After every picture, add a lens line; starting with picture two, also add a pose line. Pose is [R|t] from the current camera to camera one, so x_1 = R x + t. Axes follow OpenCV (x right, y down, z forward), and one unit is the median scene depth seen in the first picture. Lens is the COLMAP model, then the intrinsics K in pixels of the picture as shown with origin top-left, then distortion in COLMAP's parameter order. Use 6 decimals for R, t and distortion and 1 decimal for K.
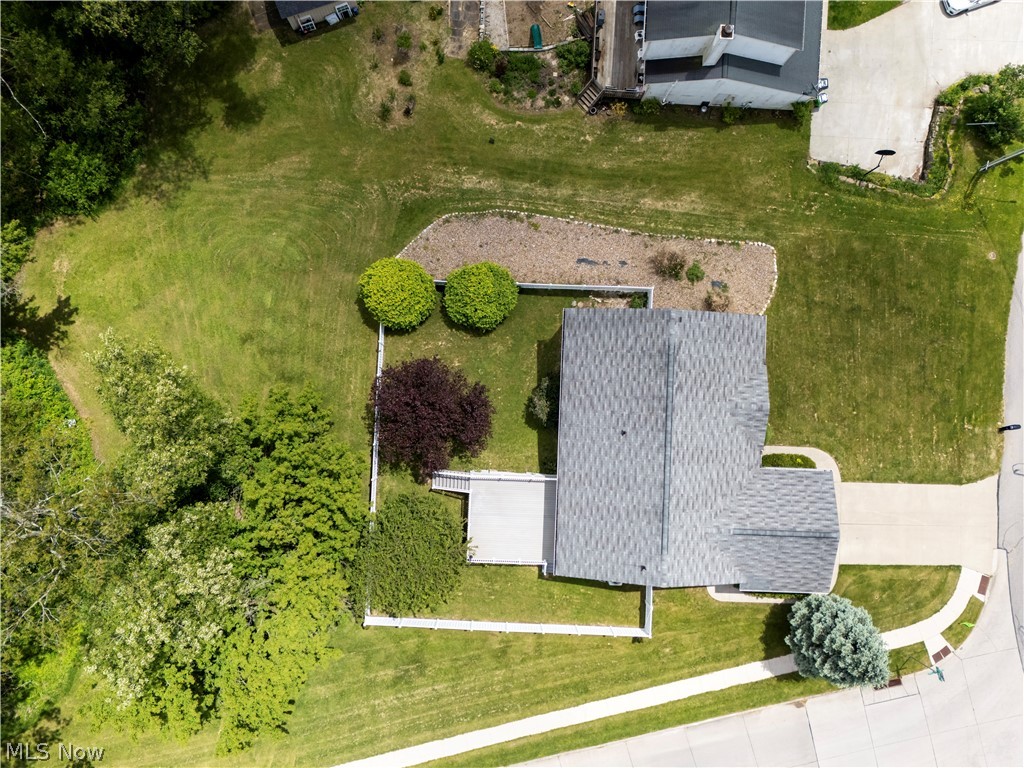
lens RADIAL K [[744.8, 0, 513.2], [0, 744.8, 384.7], [0, 0, 1]] dist [0.081633, -0.058274]
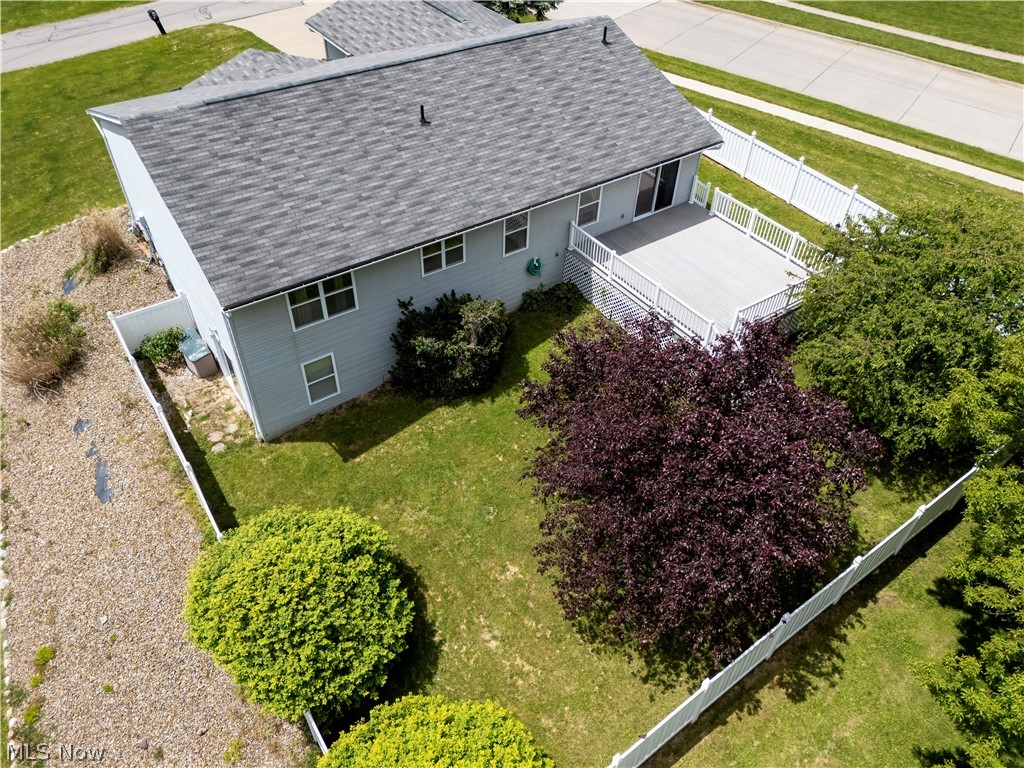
lens RADIAL K [[744.8, 0, 513.2], [0, 744.8, 384.7], [0, 0, 1]] dist [0.081633, -0.058274]
pose [[-0.601497, -0.587822, 0.540986, -0.219958], [0.796956, -0.394614, 0.457320, -0.158070], [-0.055342, 0.706218, 0.705828, 0.682886]]
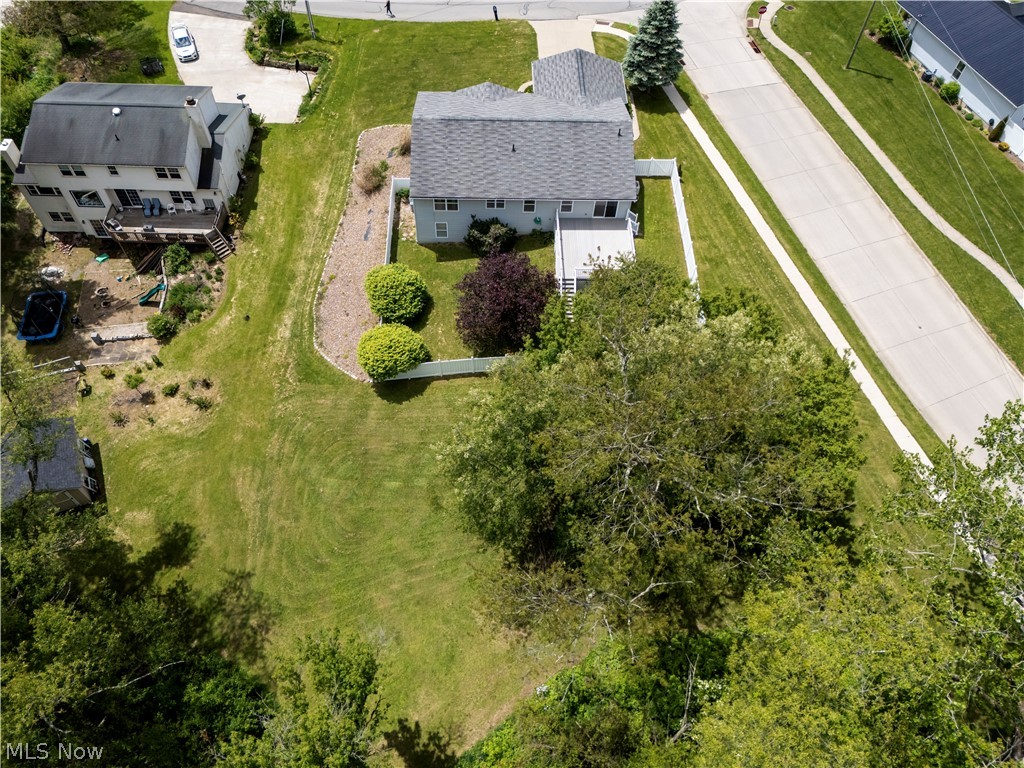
lens RADIAL K [[744.8, 0, 513.2], [0, 744.8, 384.7], [0, 0, 1]] dist [0.081633, -0.058274]
pose [[-0.057484, -0.842753, 0.535222, -0.736120], [0.997472, -0.026049, 0.066115, -0.024013], [-0.041777, 0.537670, 0.842120, 0.150536]]
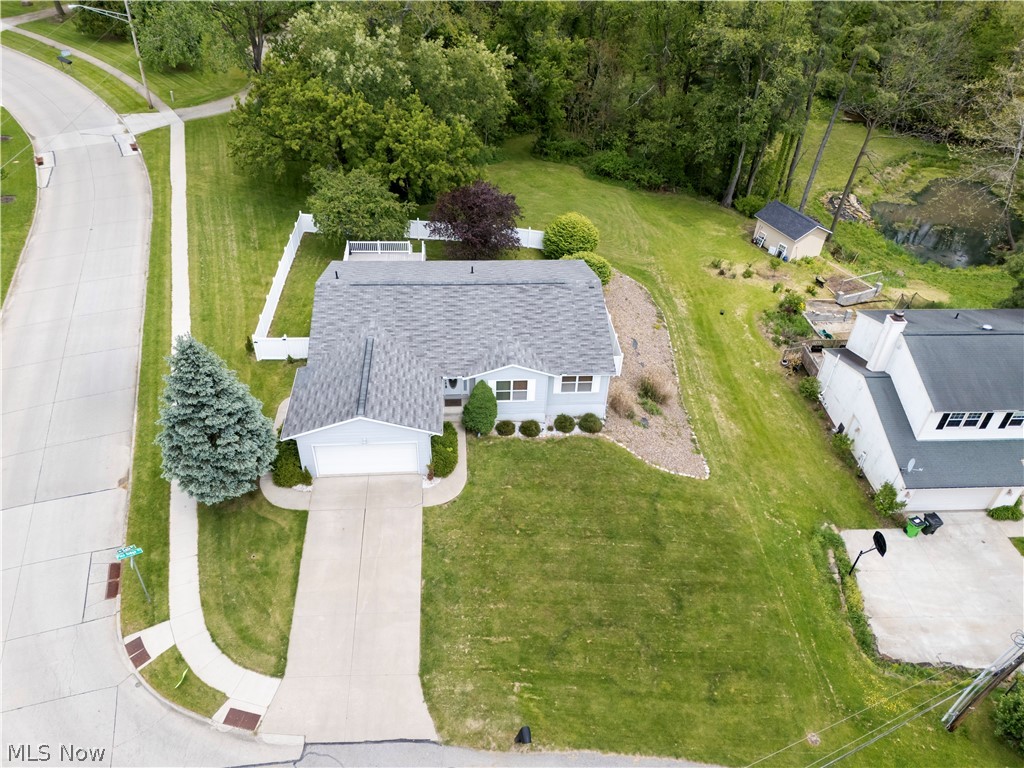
lens RADIAL K [[744.8, 0, 513.2], [0, 744.8, 384.7], [0, 0, 1]] dist [0.081633, -0.058274]
pose [[0.113509, 0.592321, -0.797666, 0.934365], [-0.993325, 0.051090, -0.103414, 0.107789], [-0.020502, 0.804081, 0.594167, 0.458320]]
